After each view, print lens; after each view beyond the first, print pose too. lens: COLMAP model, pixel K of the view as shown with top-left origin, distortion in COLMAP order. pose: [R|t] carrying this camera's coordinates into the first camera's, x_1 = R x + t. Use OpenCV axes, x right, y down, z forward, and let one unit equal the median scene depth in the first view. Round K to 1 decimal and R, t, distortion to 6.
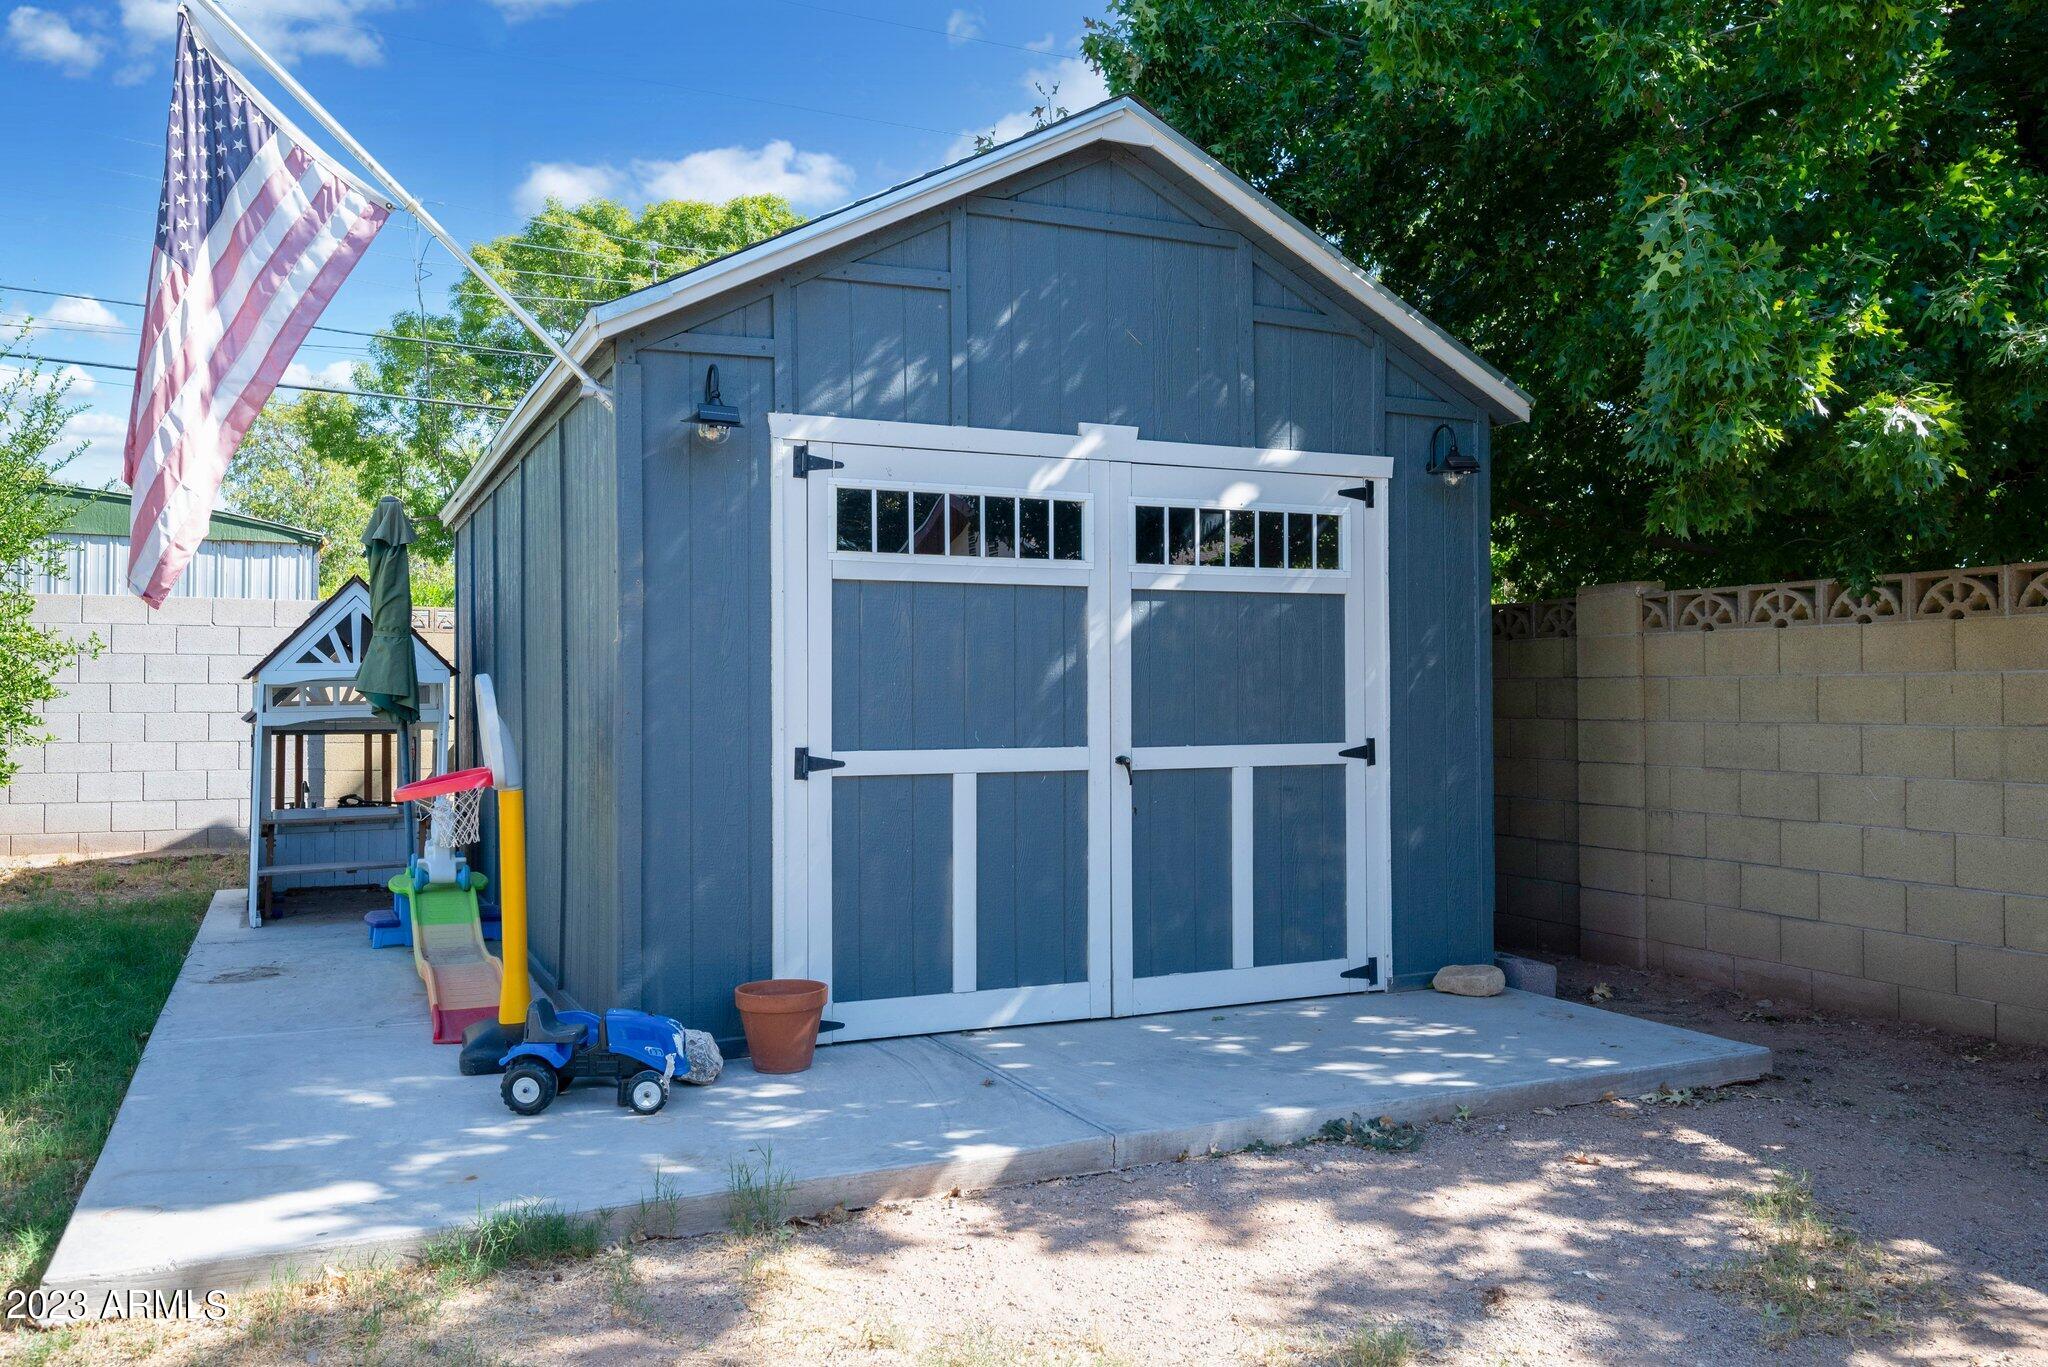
lens RADIAL K [[1579.4, 0, 1025.9], [0, 1579.4, 677.6], [0, 0, 1]] dist [-0.008449, -0.005148]
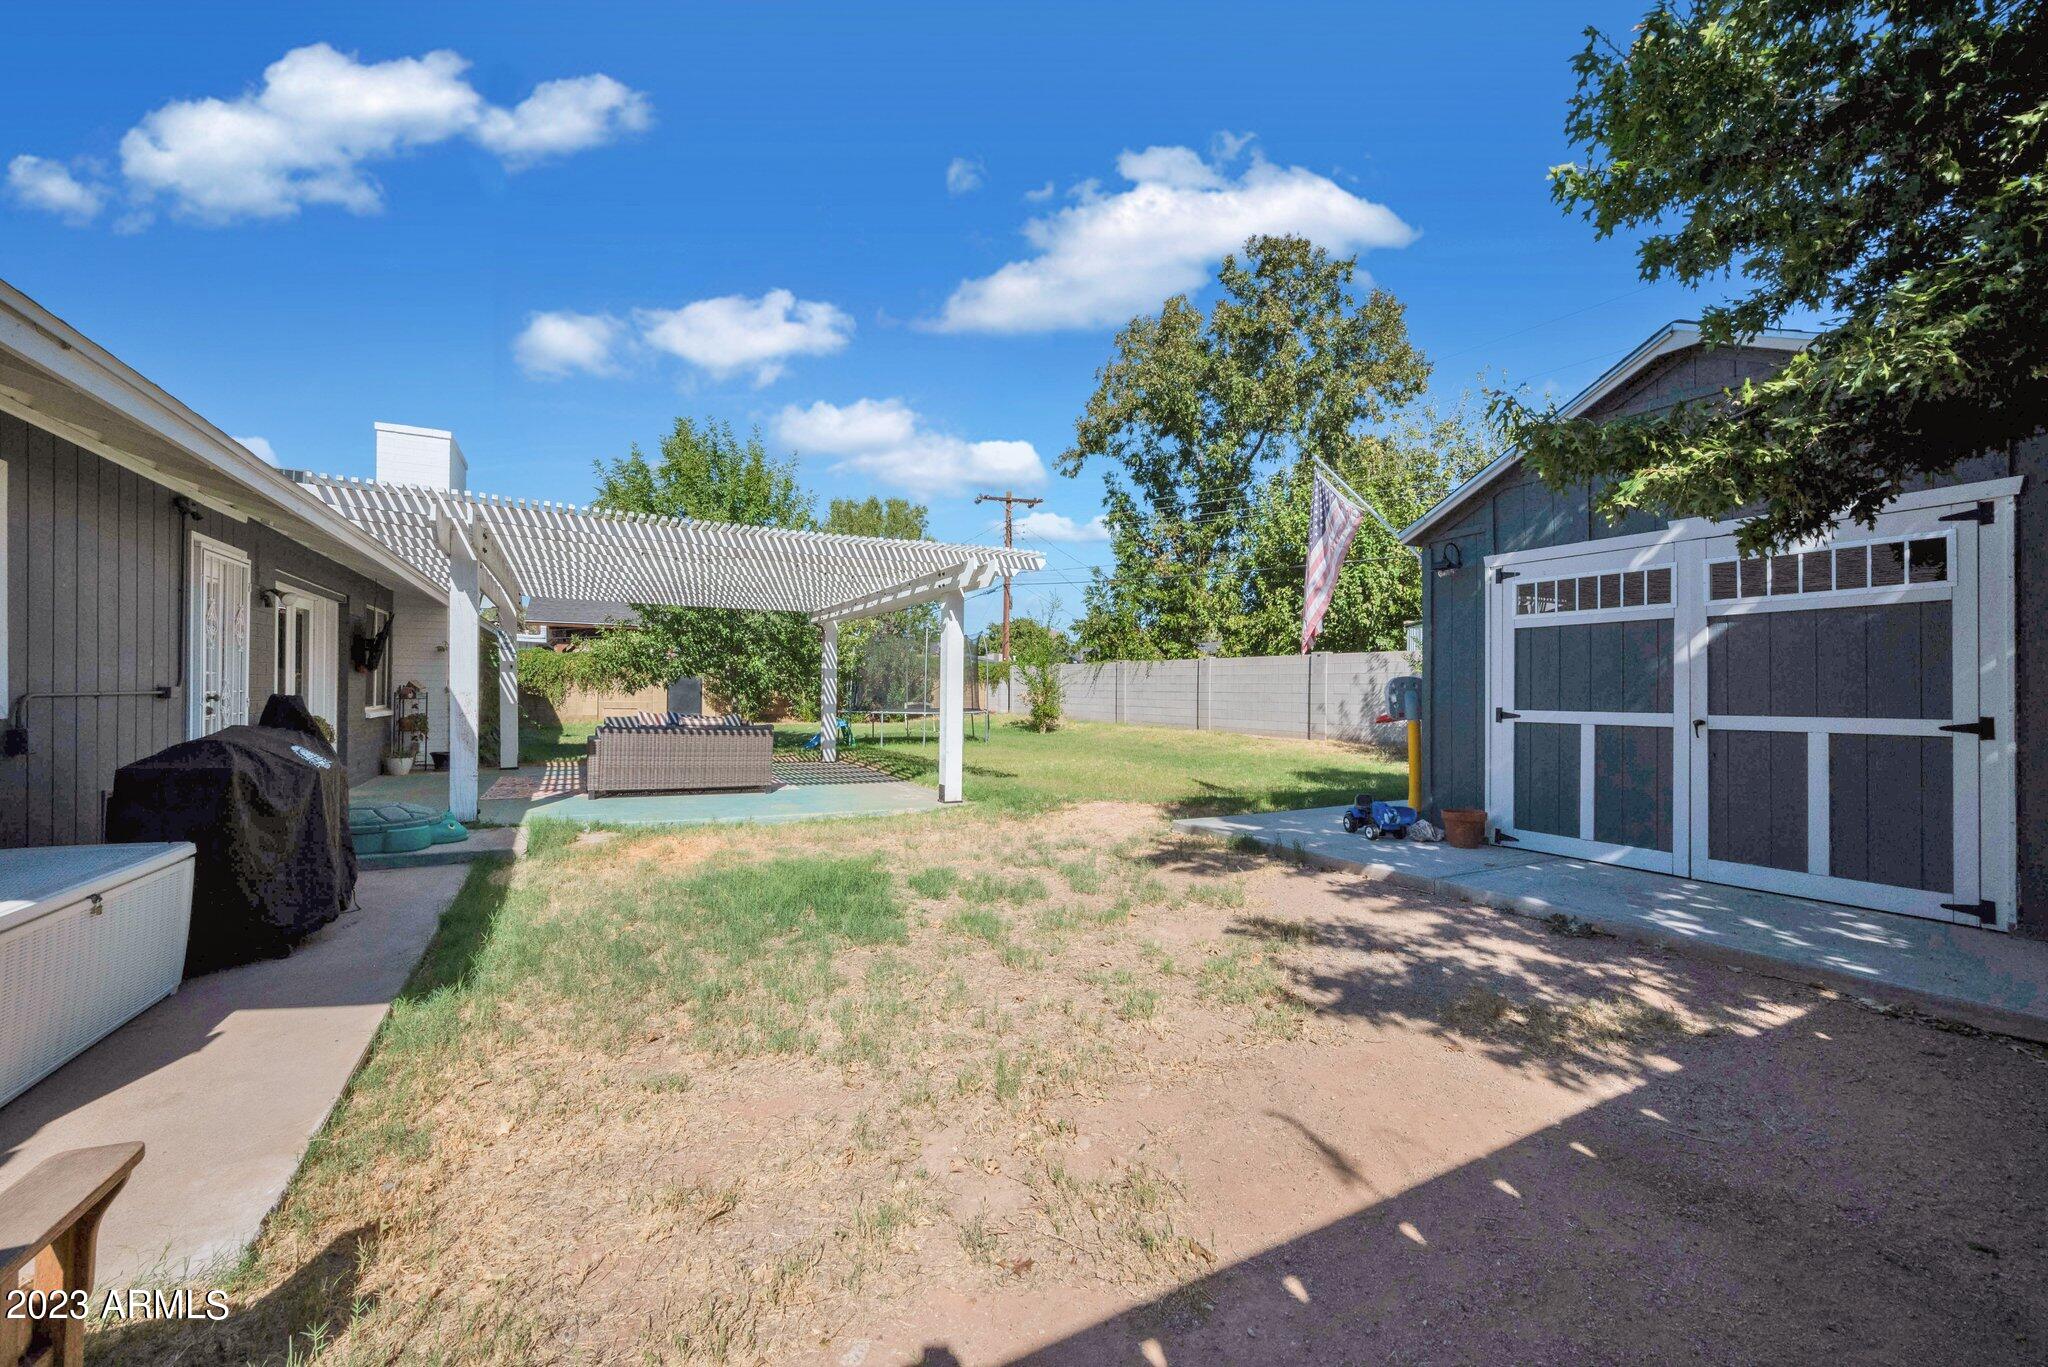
lens RADIAL K [[812.2, 0, 1024.9], [0, 812.2, 688.8], [0, 0, 1]] dist [-0.003126, 0.000031]
pose [[0.064347, -0.000361, -0.997927, 0.923549], [0.009043, 0.999959, 0.000221, 0.012043], [0.997887, -0.009038, 0.064348, 0.275645]]
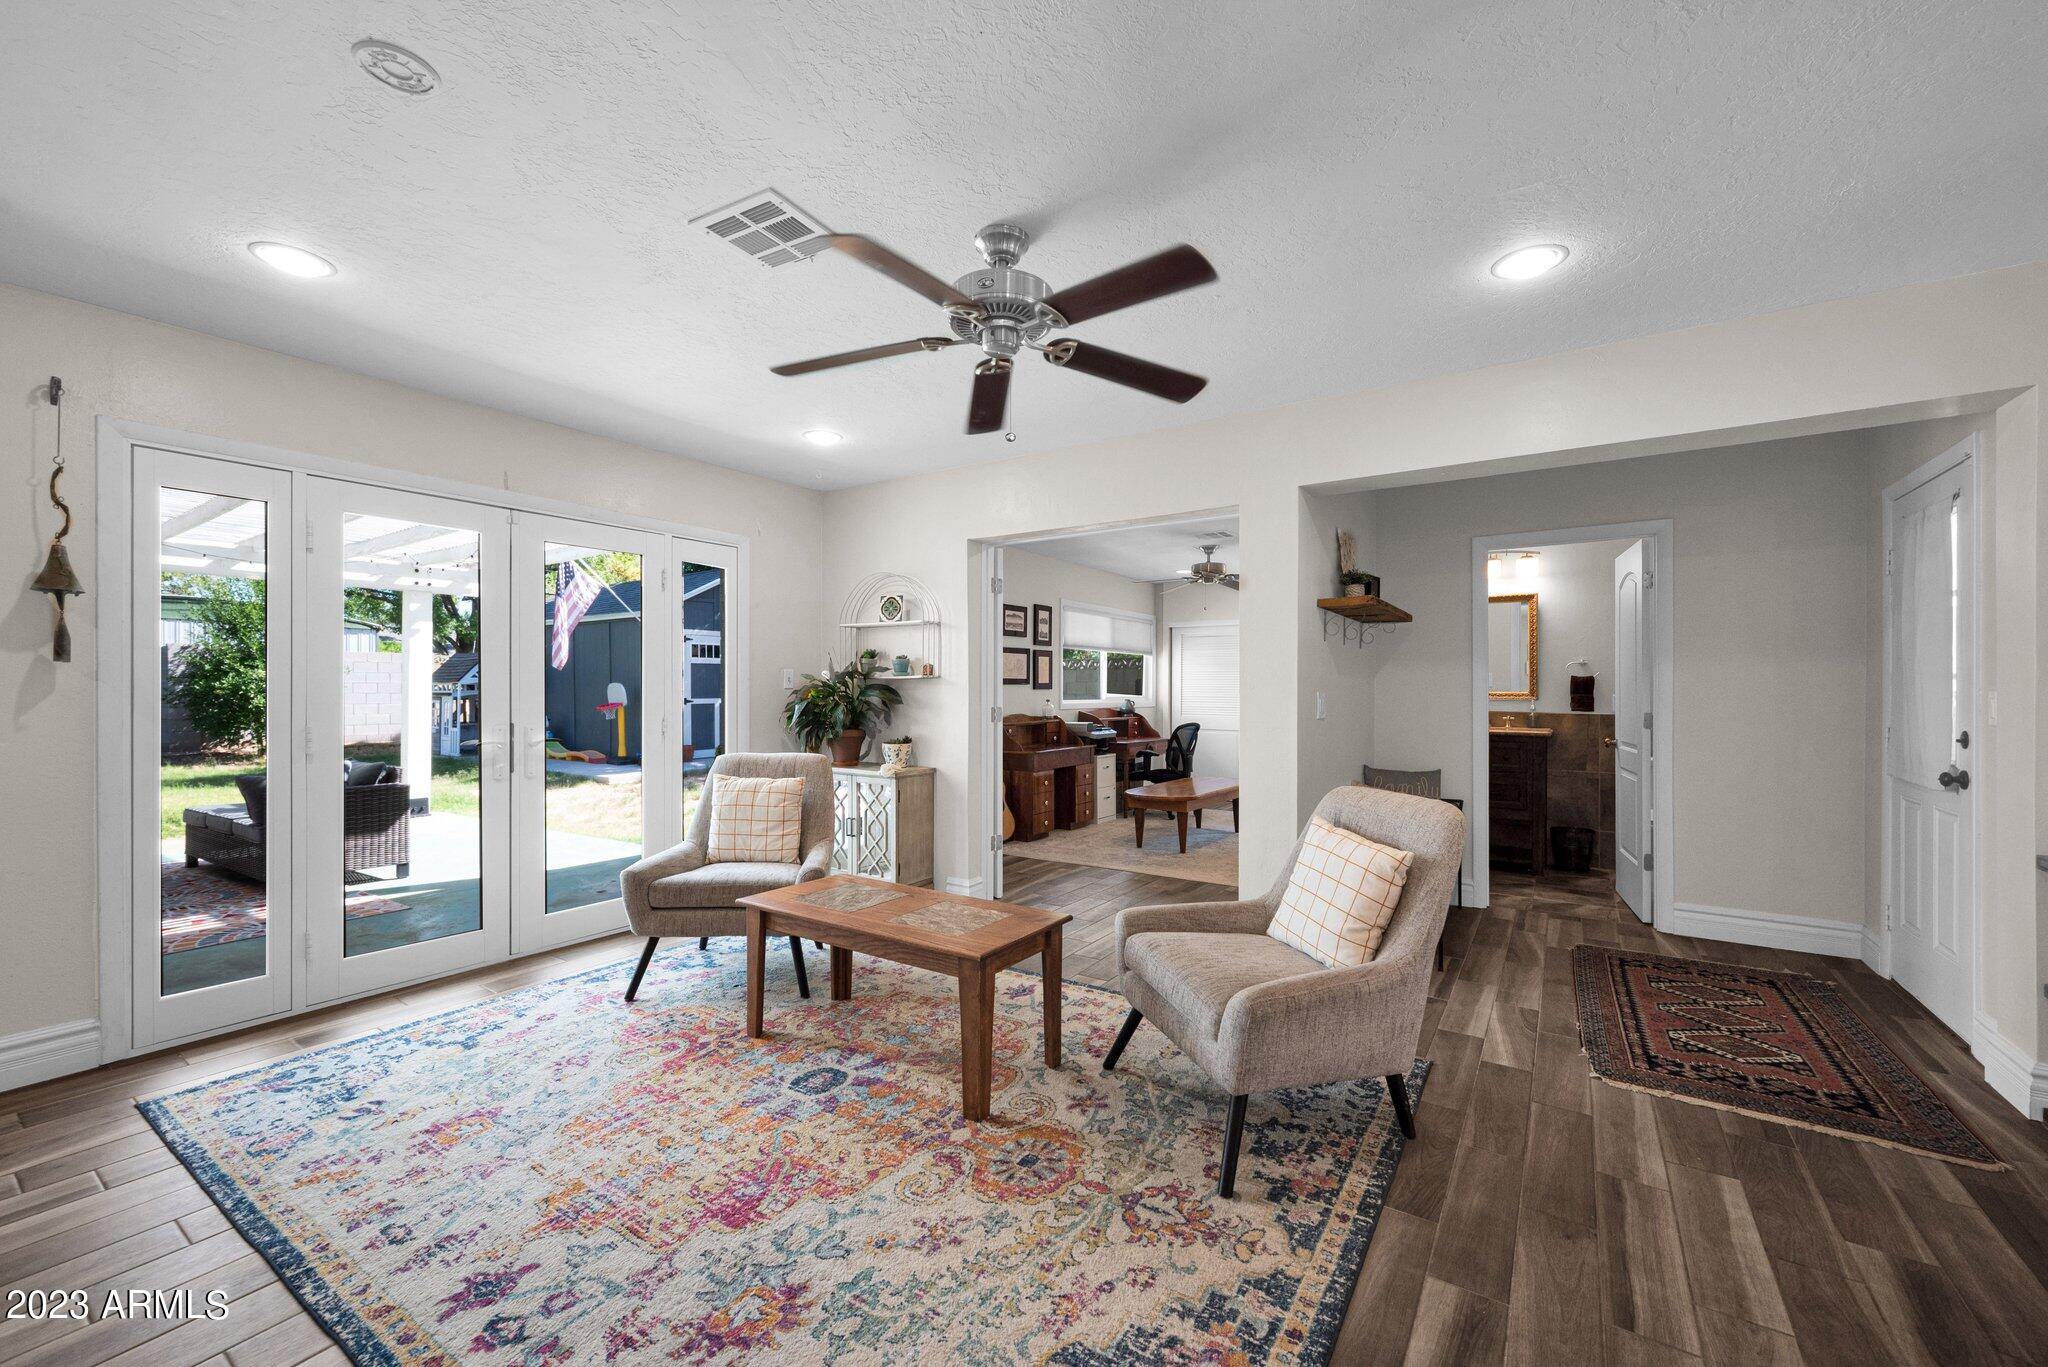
lens RADIAL K [[812.2, 0, 1033.2], [0, 812.2, 685.0], [0, 0, 1]] dist [-0.003126, 0.000031]
pose [[0.853645, 0.000561, 0.520856, -0.525901], [-0.005227, 0.999958, 0.007490, -0.019607], [-0.520830, -0.009116, 0.853612, -1.678570]]
